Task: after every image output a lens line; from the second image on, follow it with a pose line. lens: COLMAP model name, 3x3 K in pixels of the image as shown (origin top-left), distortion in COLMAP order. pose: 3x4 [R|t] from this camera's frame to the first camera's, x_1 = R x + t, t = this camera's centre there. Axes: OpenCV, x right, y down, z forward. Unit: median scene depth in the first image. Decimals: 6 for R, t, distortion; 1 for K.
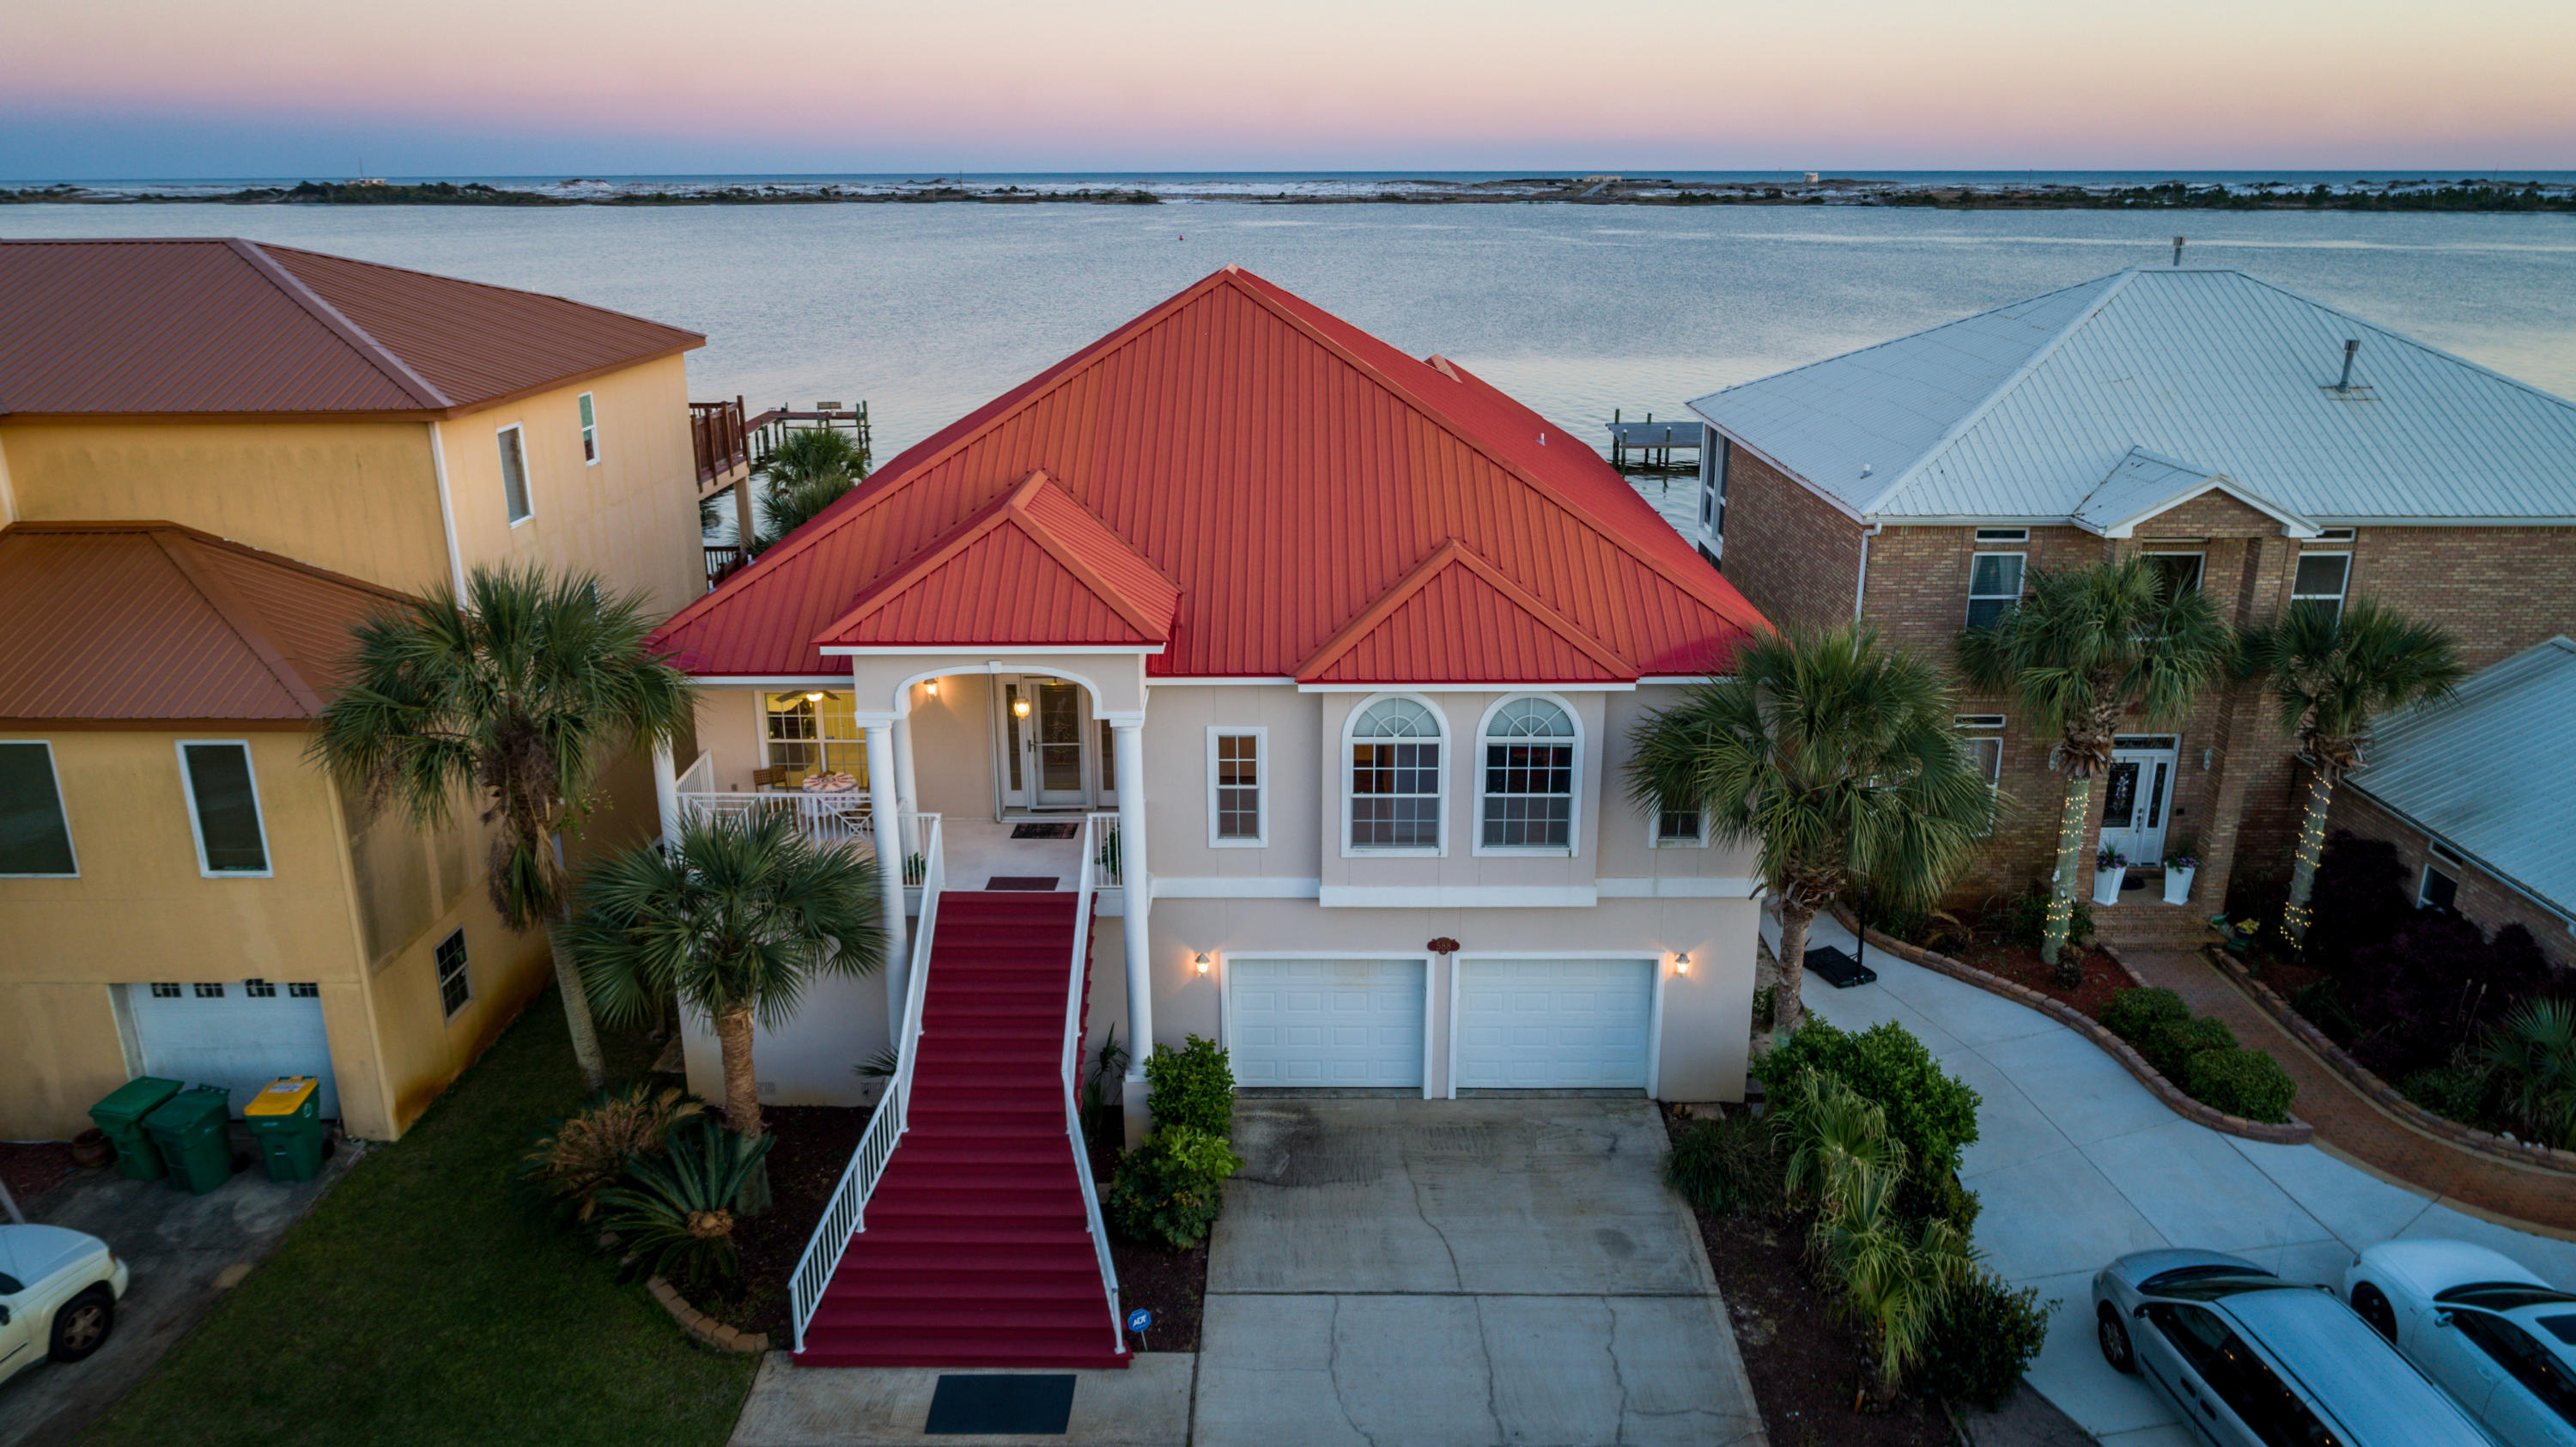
lens RADIAL K [[1731.2, 0, 1282.8], [0, 1731.2, 716.7], [0, 0, 1]] dist [-0.004879, 0.001540]
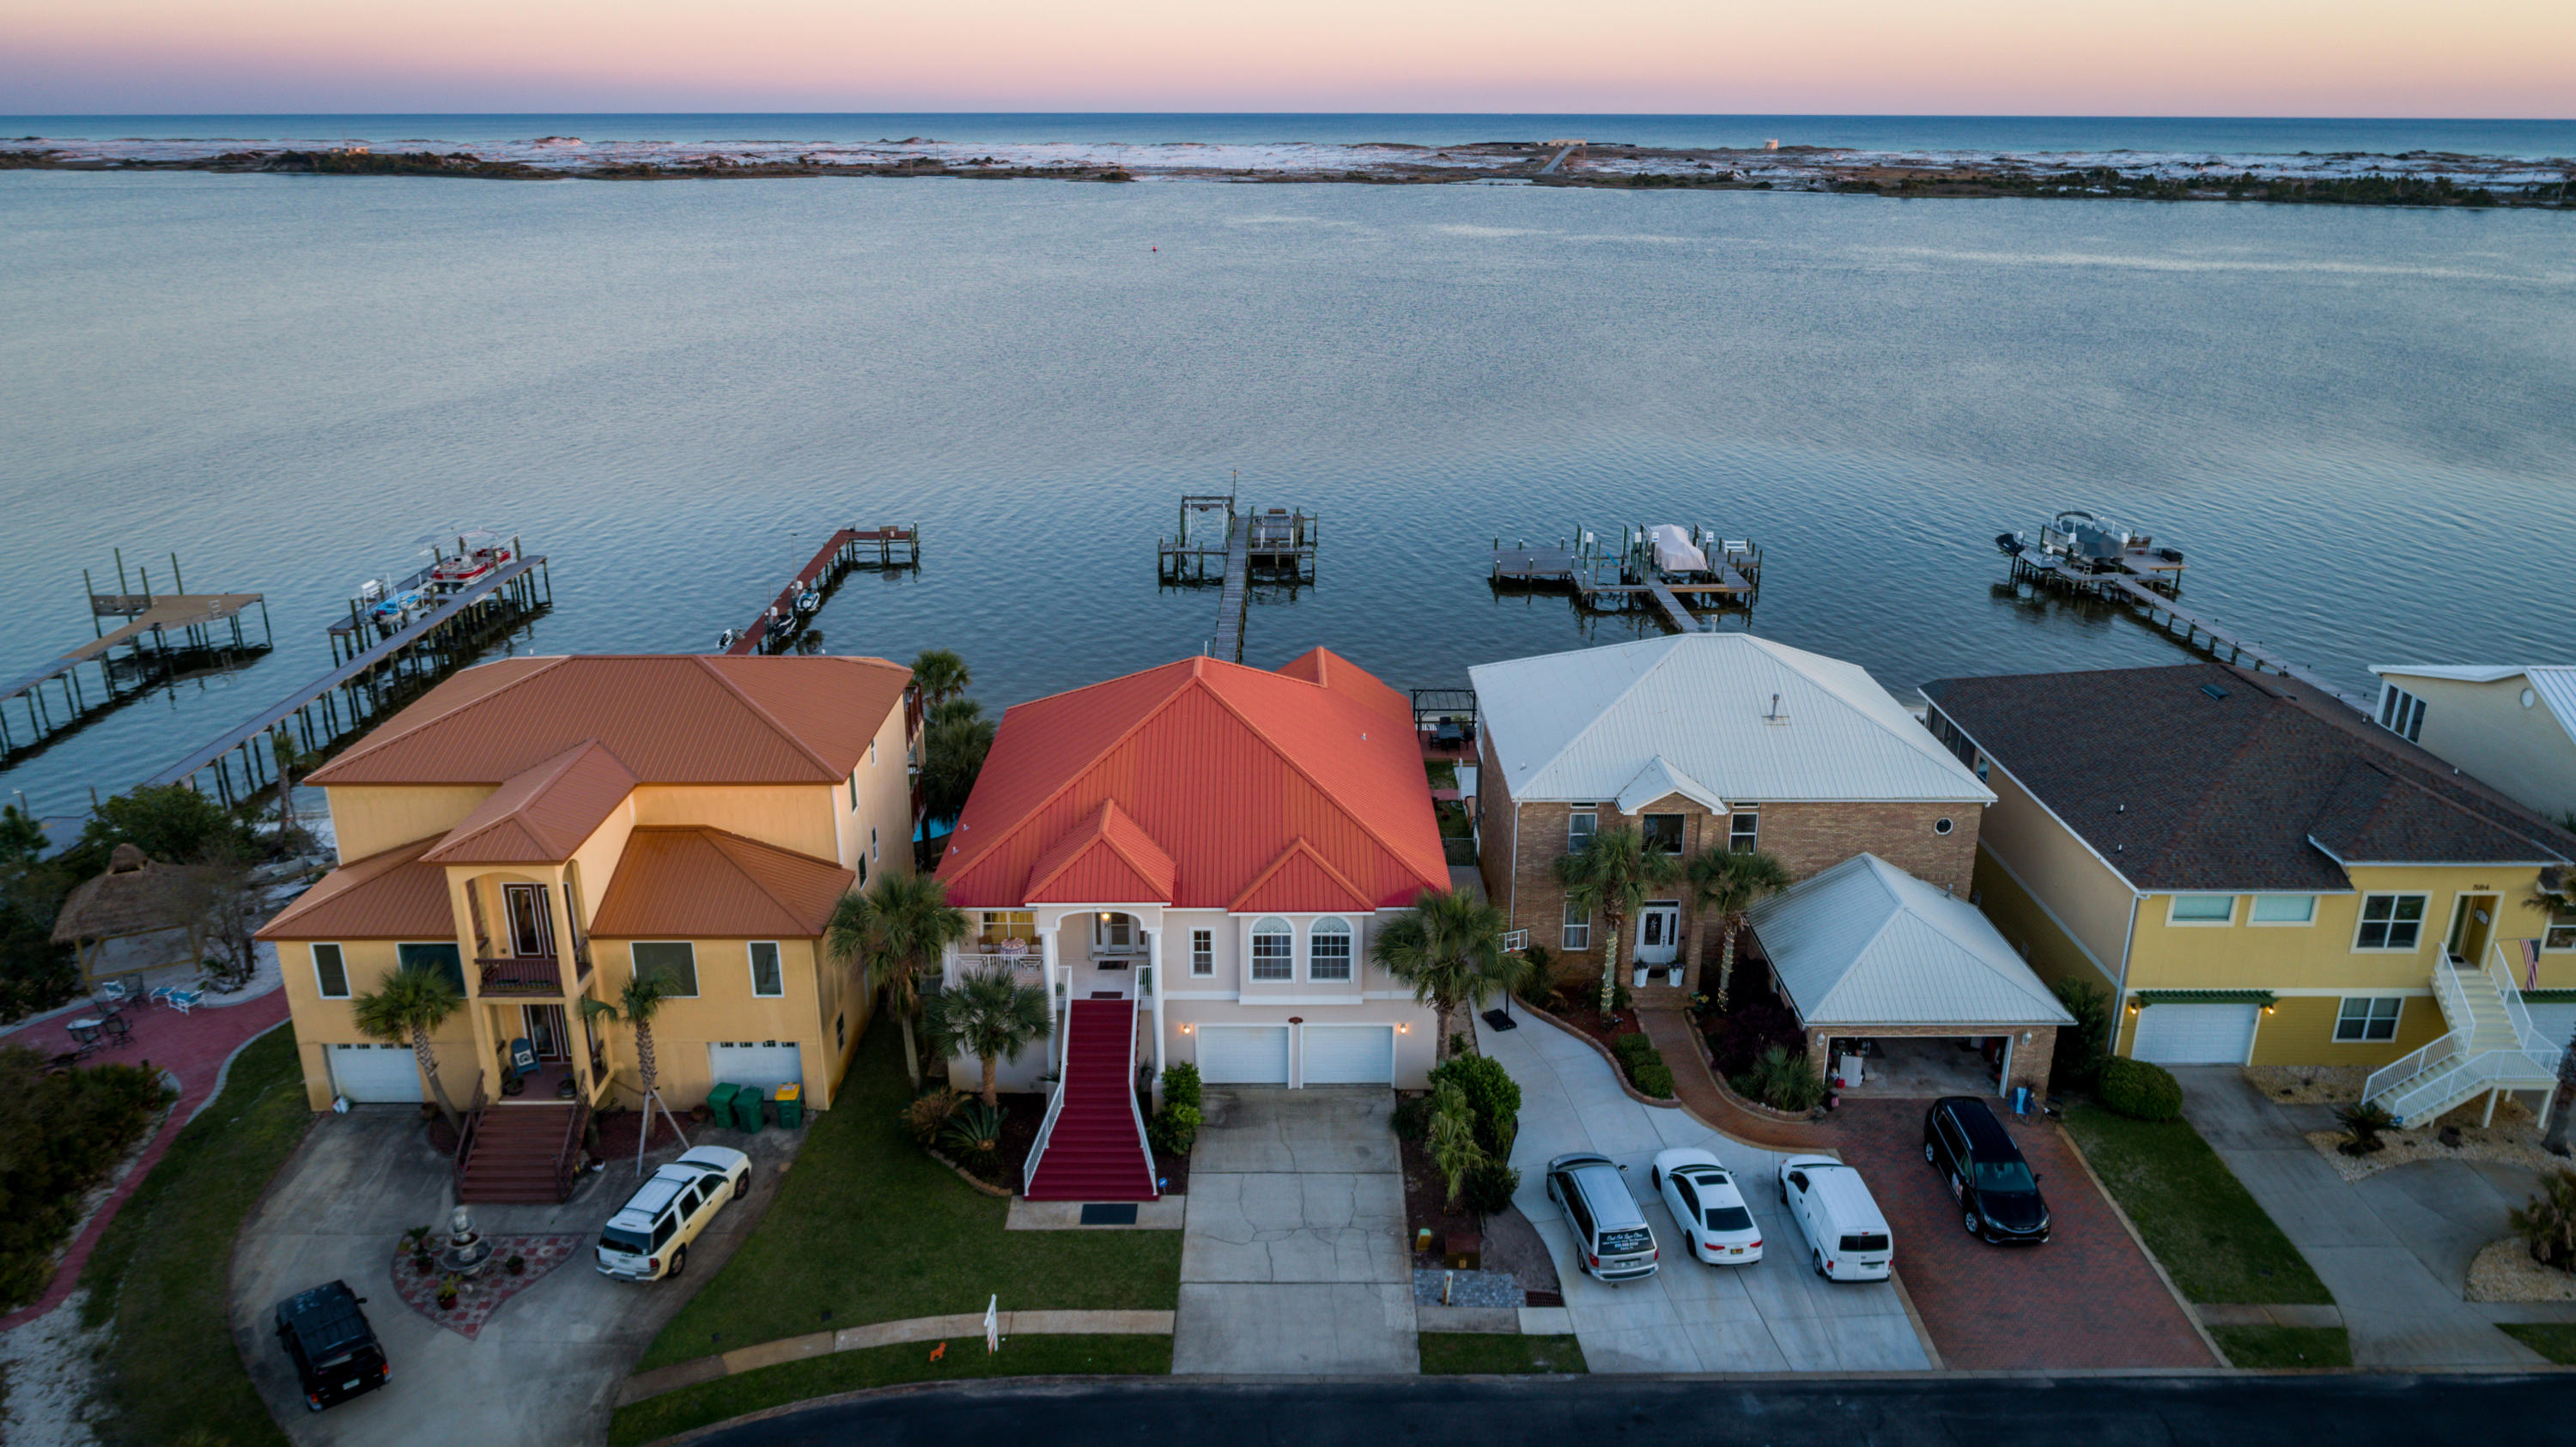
lens RADIAL K [[1731.2, 0, 1282.8], [0, 1731.2, 716.7], [0, 0, 1]] dist [-0.004879, 0.001540]
pose [[0.999871, -0.000207, 0.016058, 0.042298], [-0.000292, 0.999517, 0.031075, -0.336463], [-0.016057, -0.031076, 0.999388, -1.243505]]
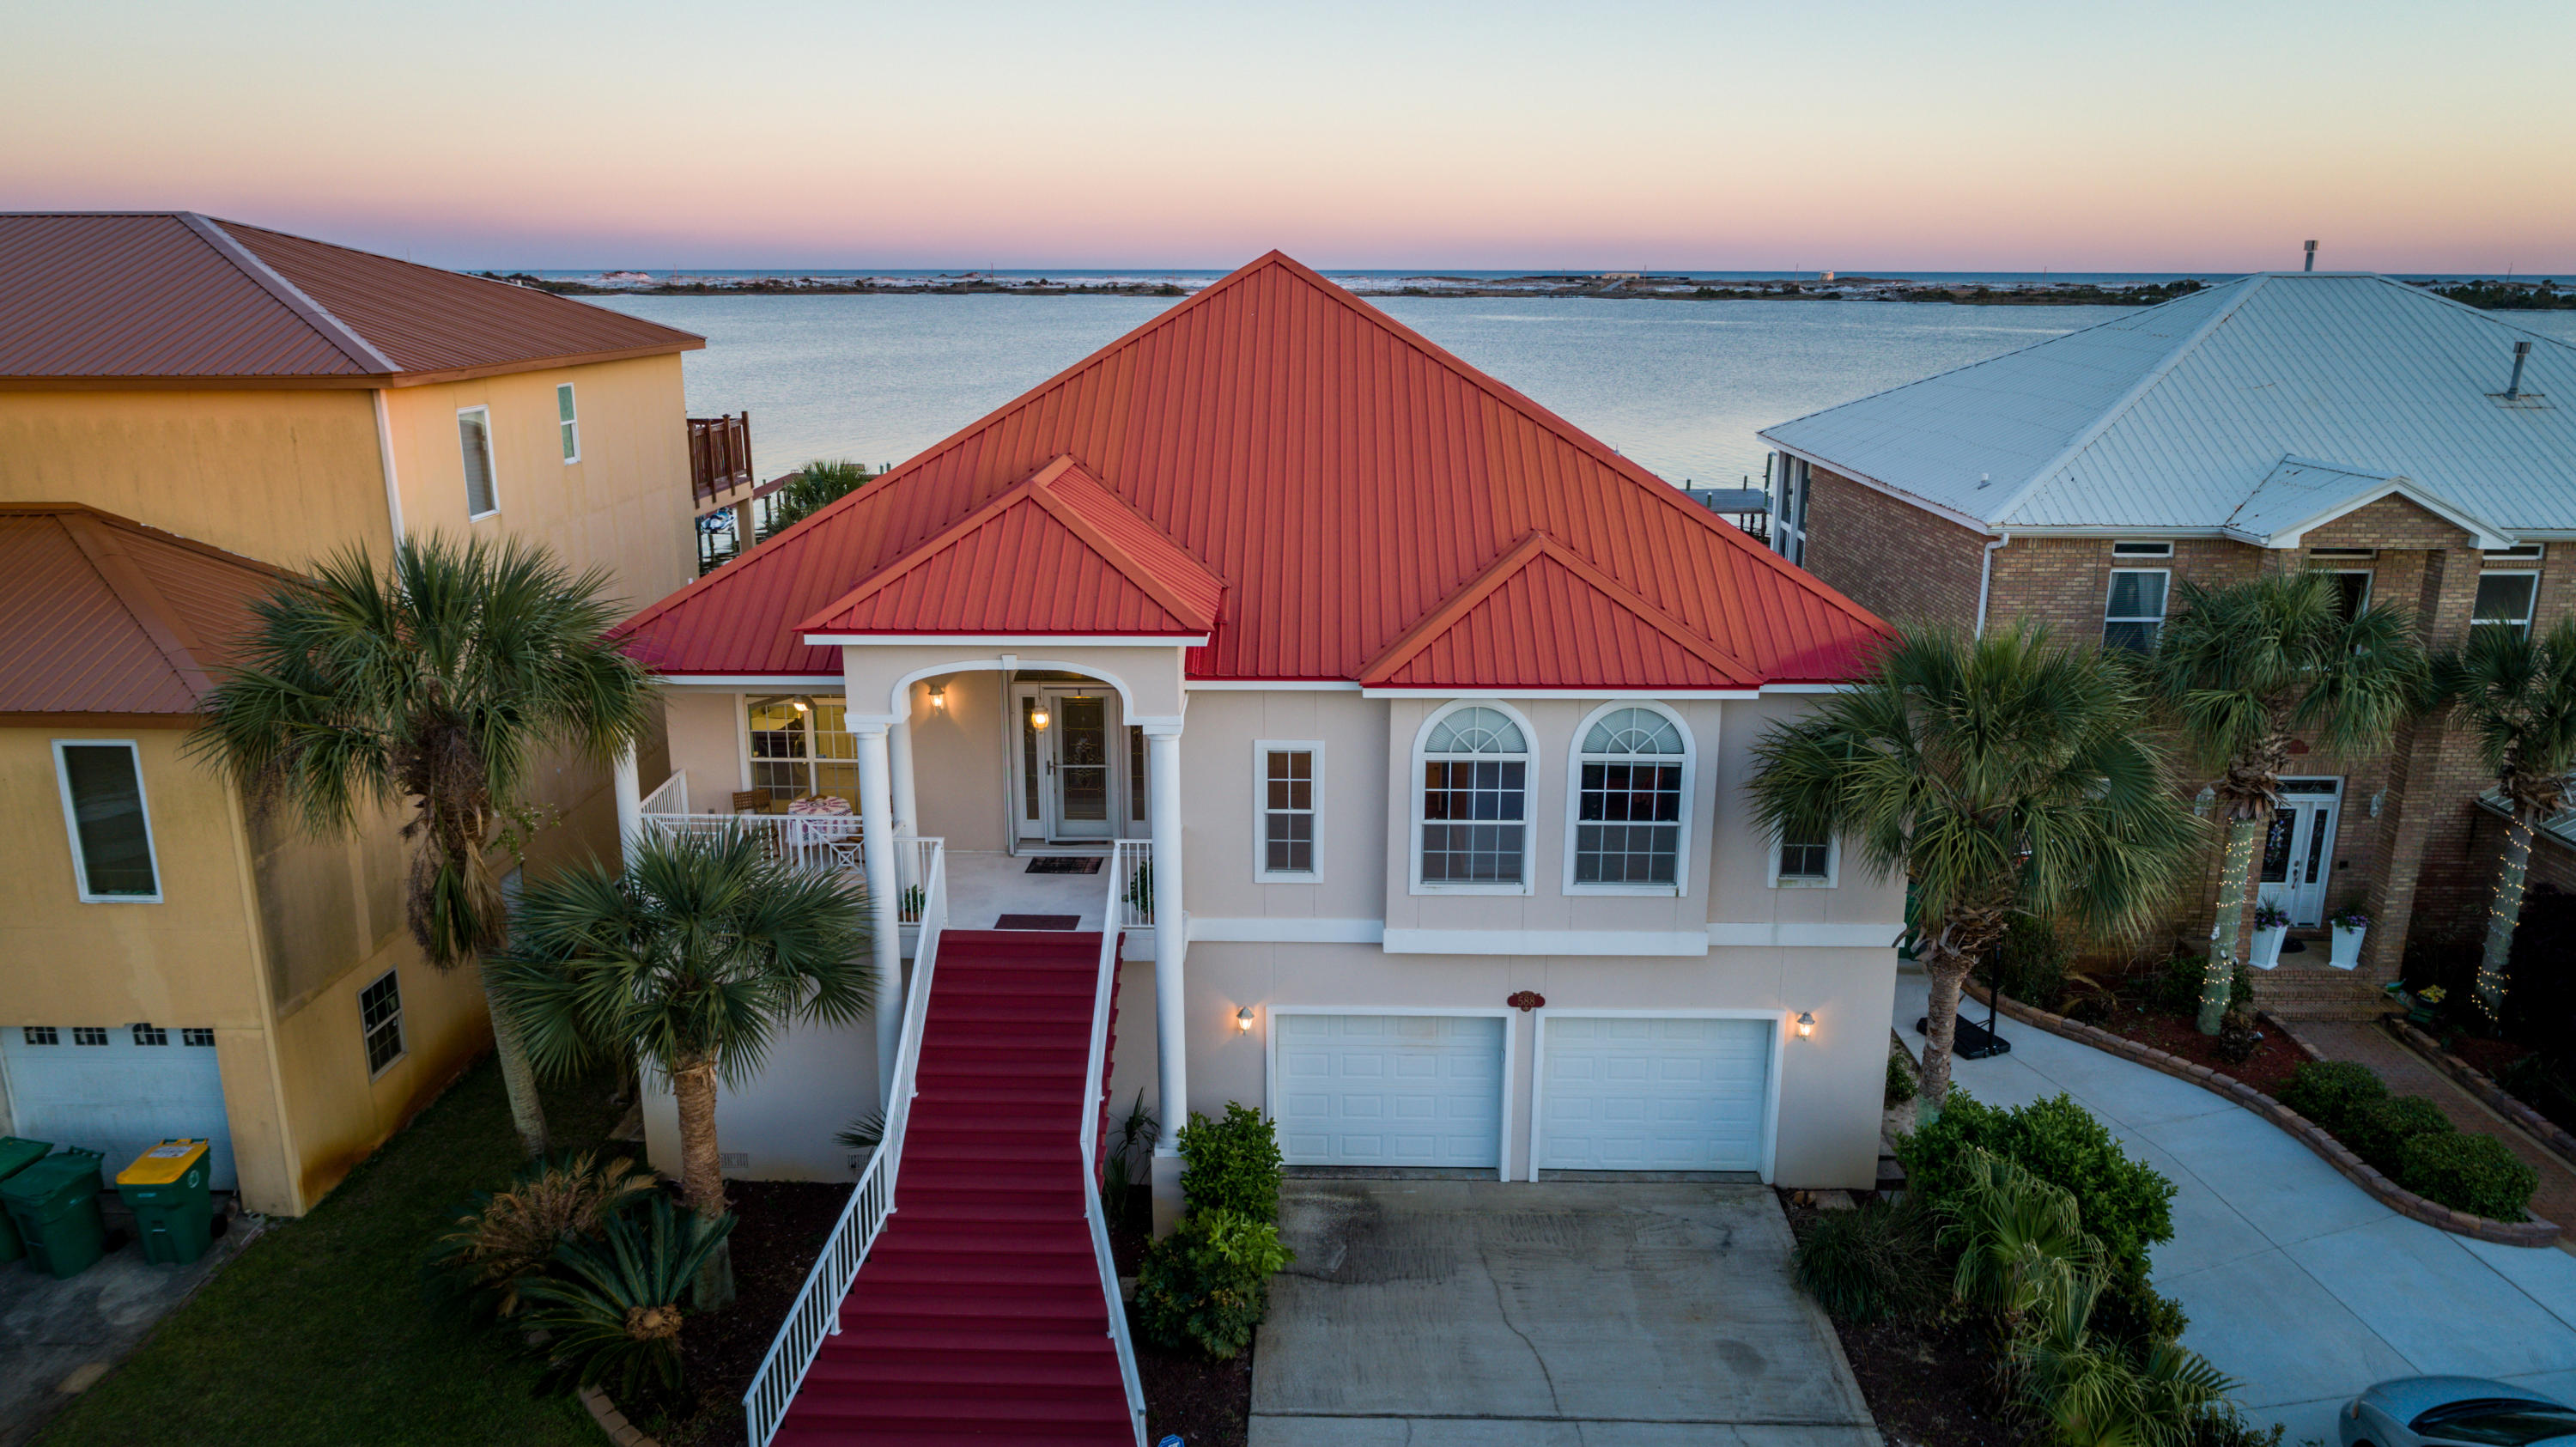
lens RADIAL K [[1715.2, 0, 1283.2], [0, 1715.2, 719.8], [0, 0, 1]] dist [-0.003993, 0.002189]
pose [[0.999900, 0.008384, -0.011404, -0.019831], [-0.008927, 0.998789, -0.048388, 0.036607], [0.010985, 0.048485, 0.998764, 0.147448]]
